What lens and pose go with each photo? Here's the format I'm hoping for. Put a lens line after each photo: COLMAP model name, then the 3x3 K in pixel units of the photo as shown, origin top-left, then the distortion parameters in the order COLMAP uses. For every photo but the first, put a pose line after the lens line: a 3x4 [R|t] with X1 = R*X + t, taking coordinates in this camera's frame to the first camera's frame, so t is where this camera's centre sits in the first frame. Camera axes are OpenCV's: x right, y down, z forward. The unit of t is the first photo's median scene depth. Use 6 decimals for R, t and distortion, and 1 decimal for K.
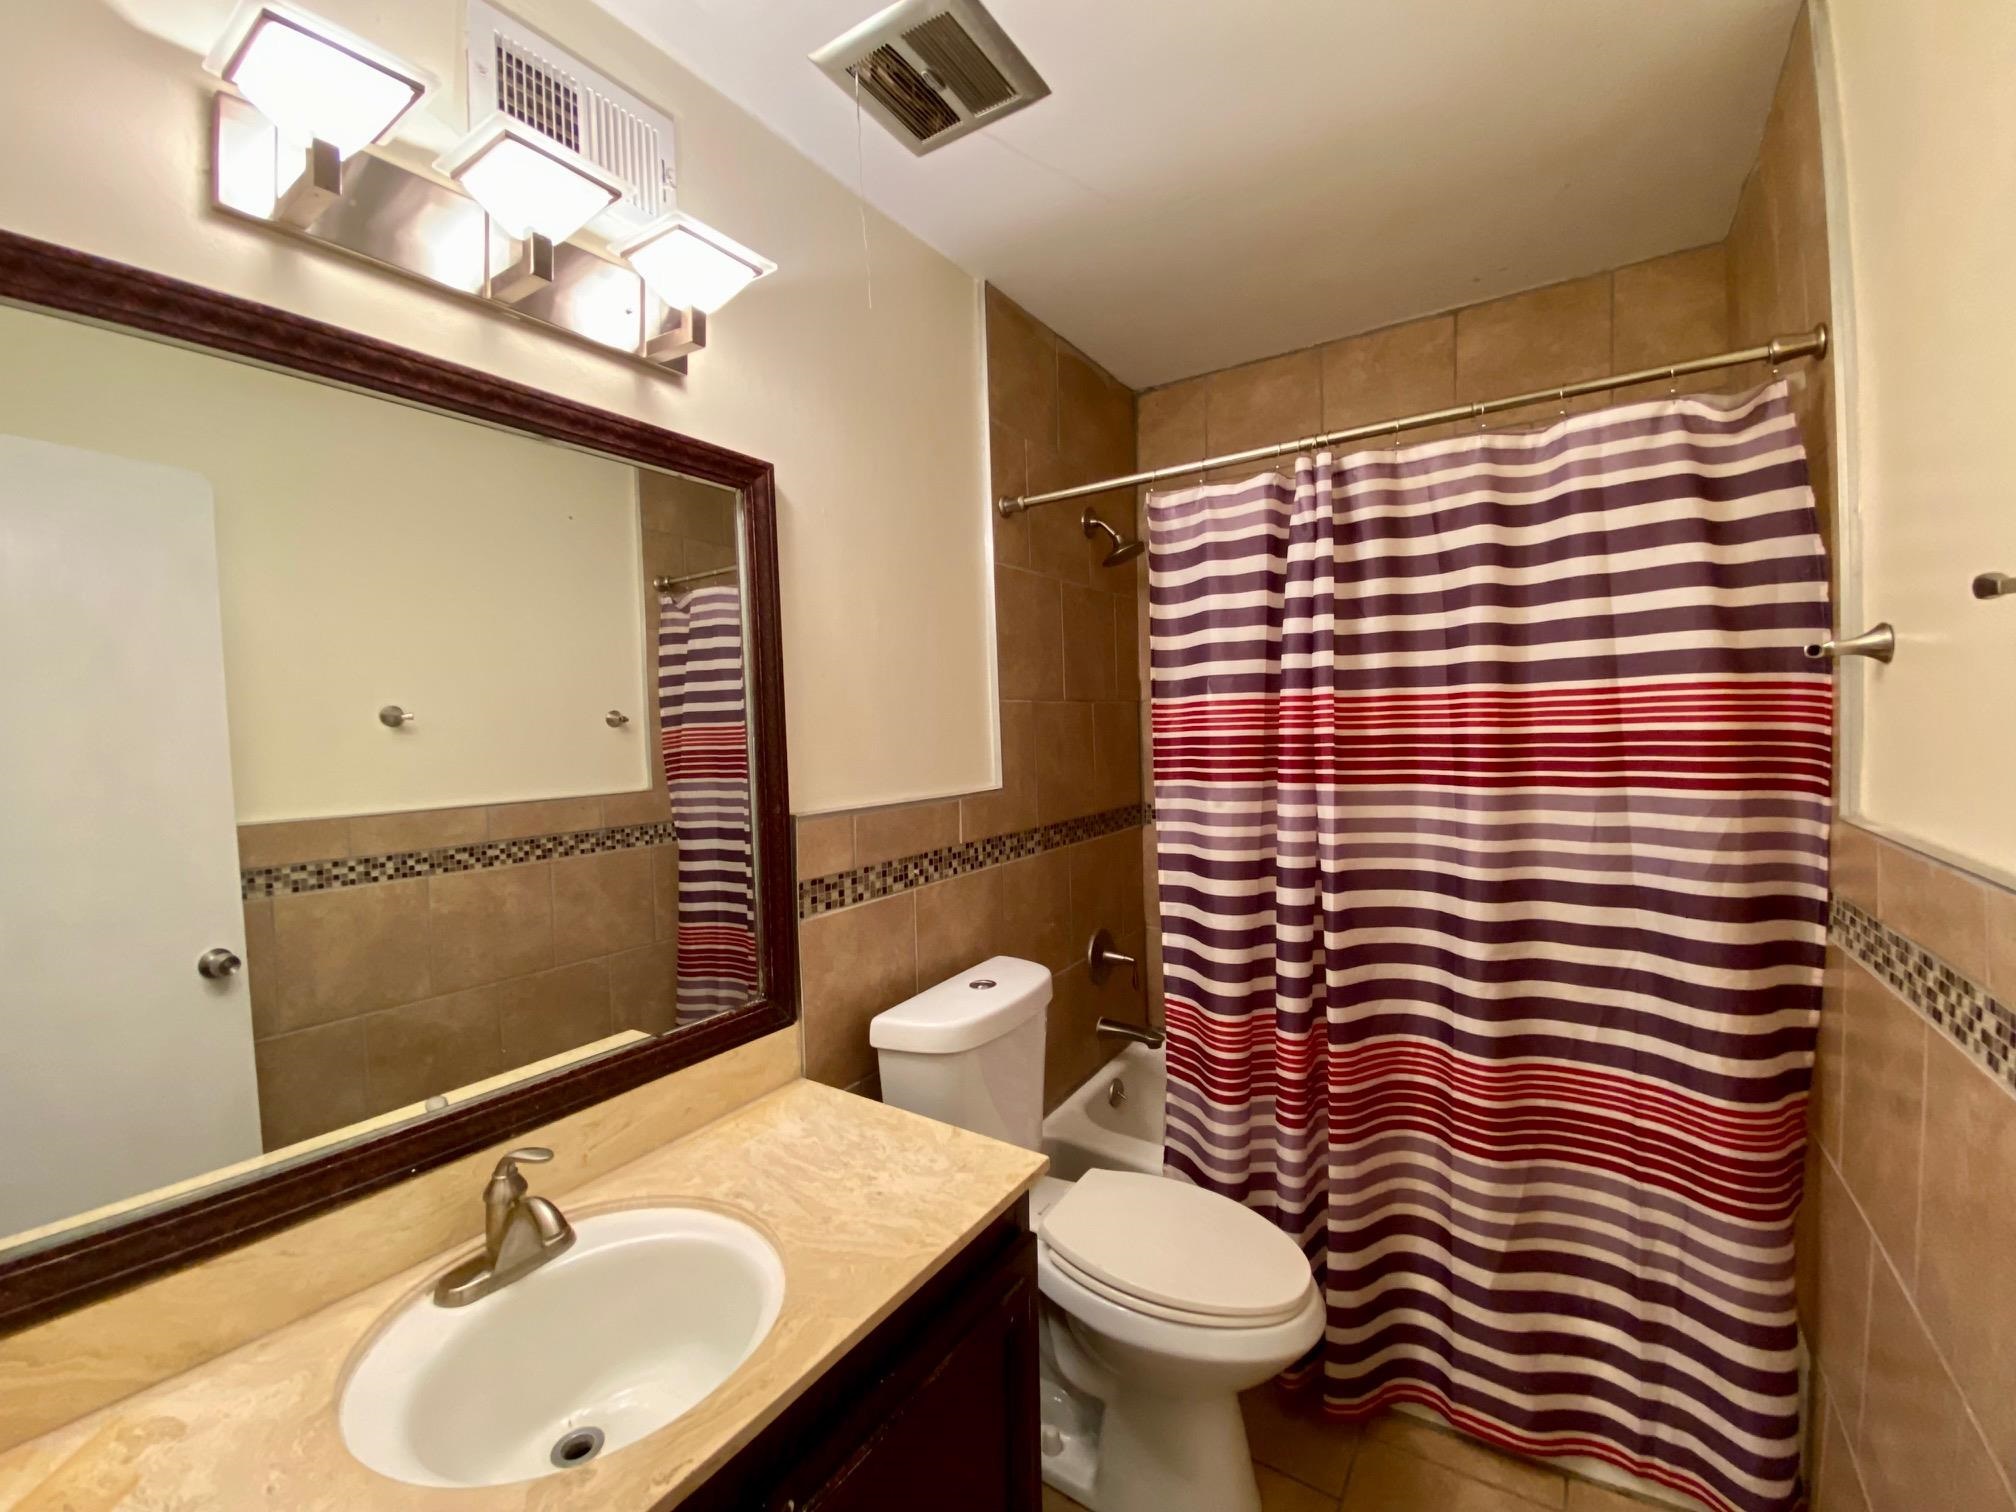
lens RADIAL K [[823.4, 0, 1009.6], [0, 823.4, 758.5], [0, 0, 1]] dist [-0.020562, -0.000589]
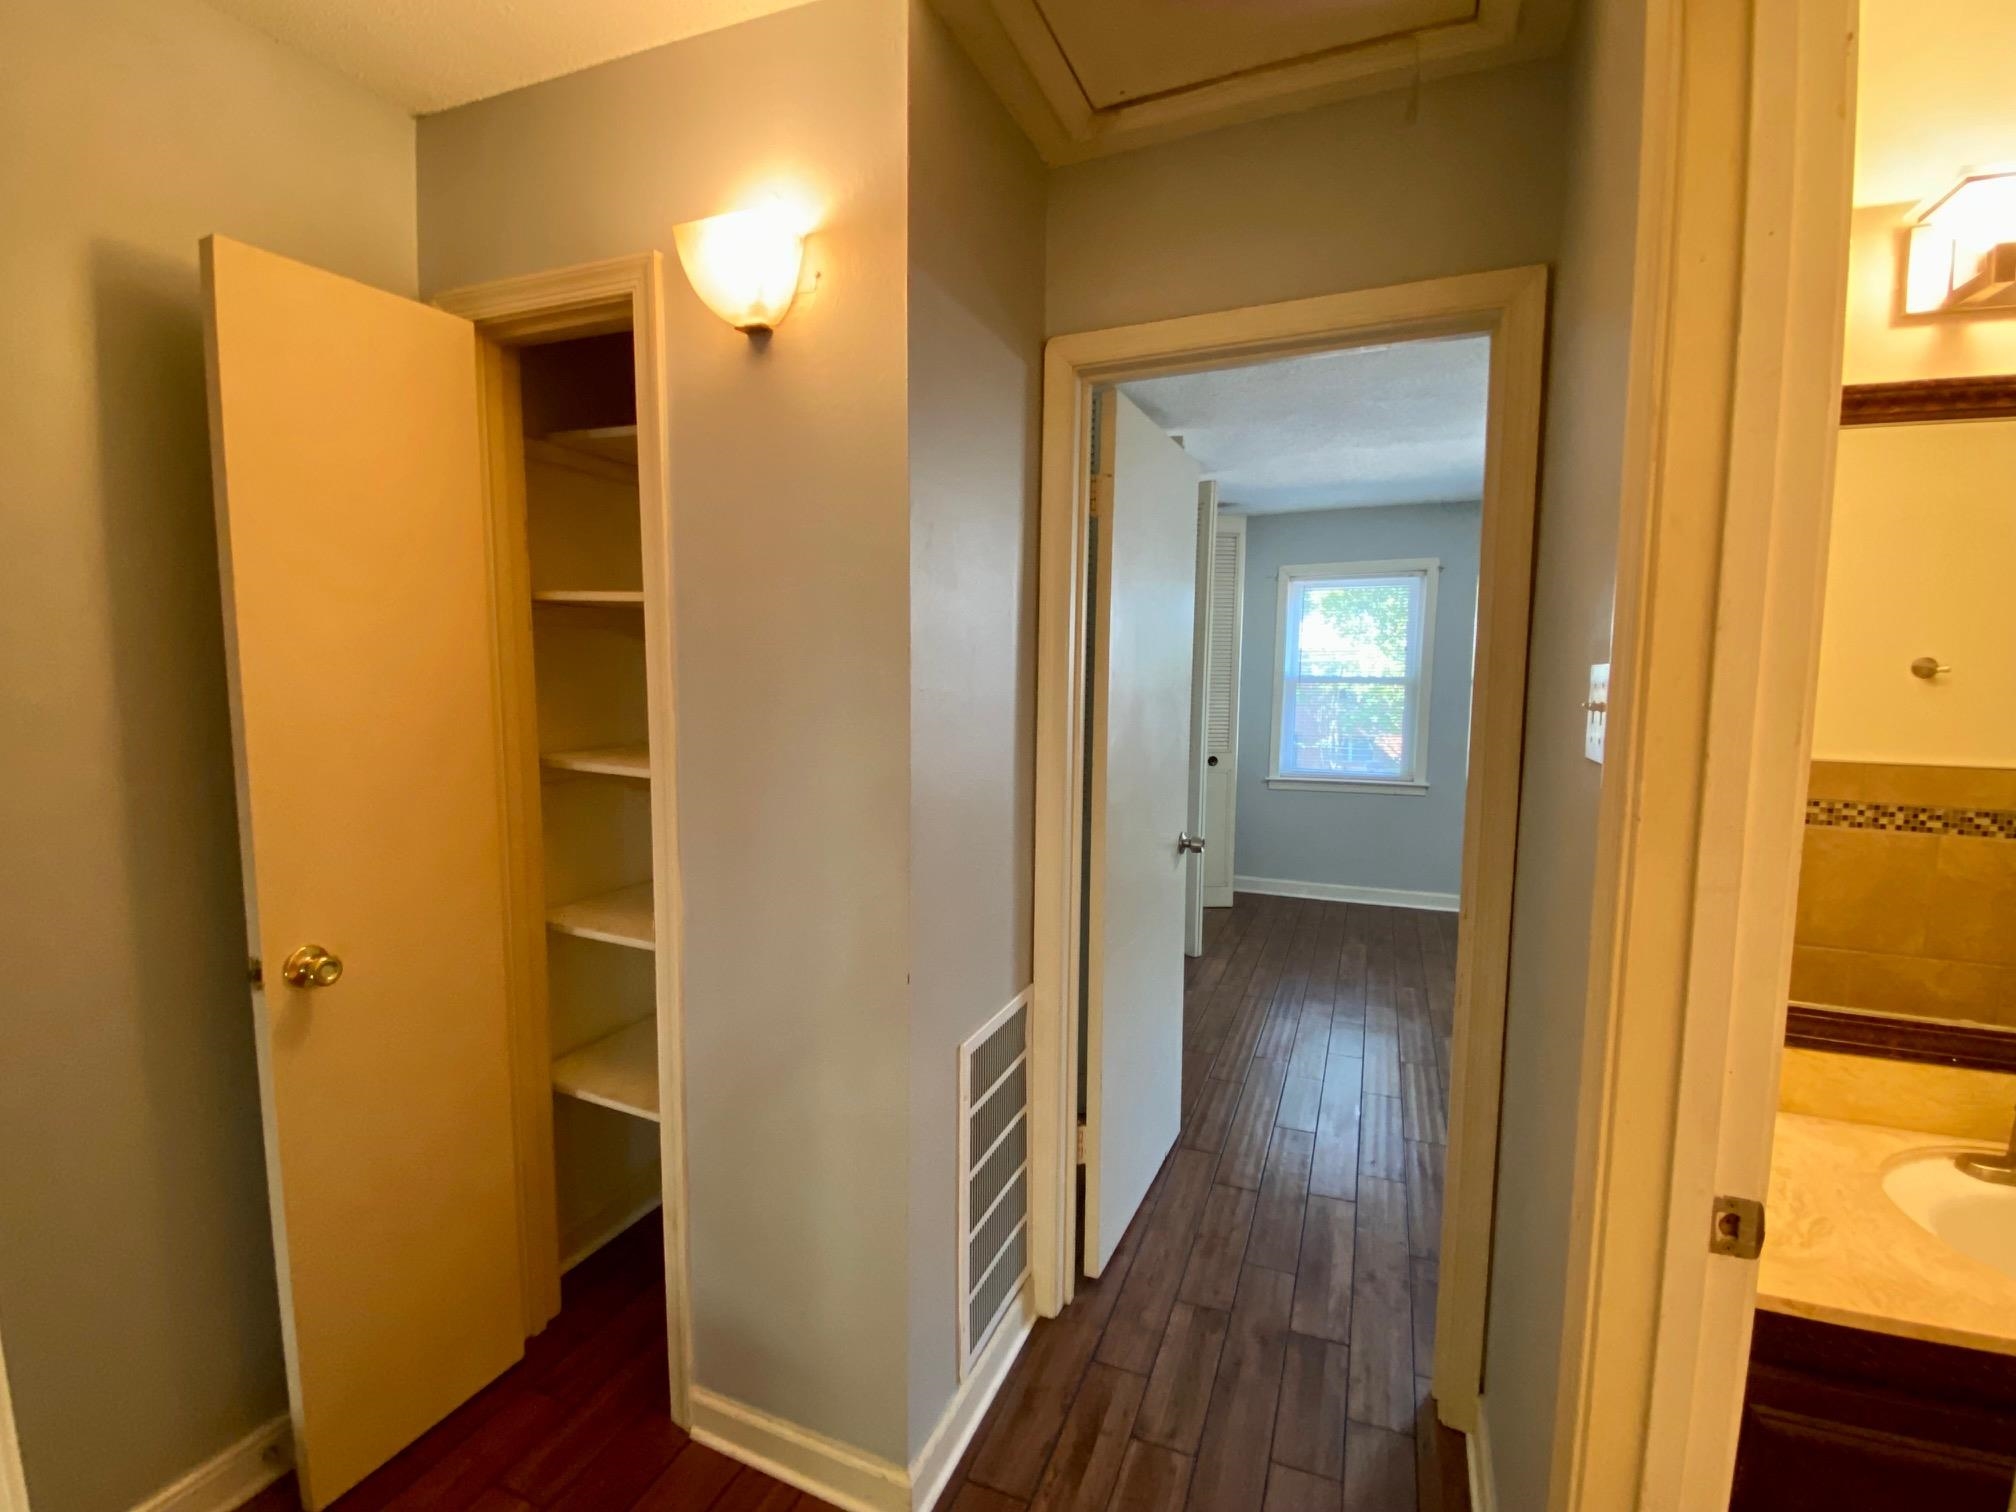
lens RADIAL K [[923.8, 0, 1007.5], [0, 923.8, 749.1], [0, 0, 1]] dist [-0.028742, -0.000780]
pose [[0.175411, 0.120295, -0.977118, 0.121447], [-0.052807, 0.992228, 0.112675, -0.018173], [0.983078, 0.031834, 0.180400, -0.293619]]
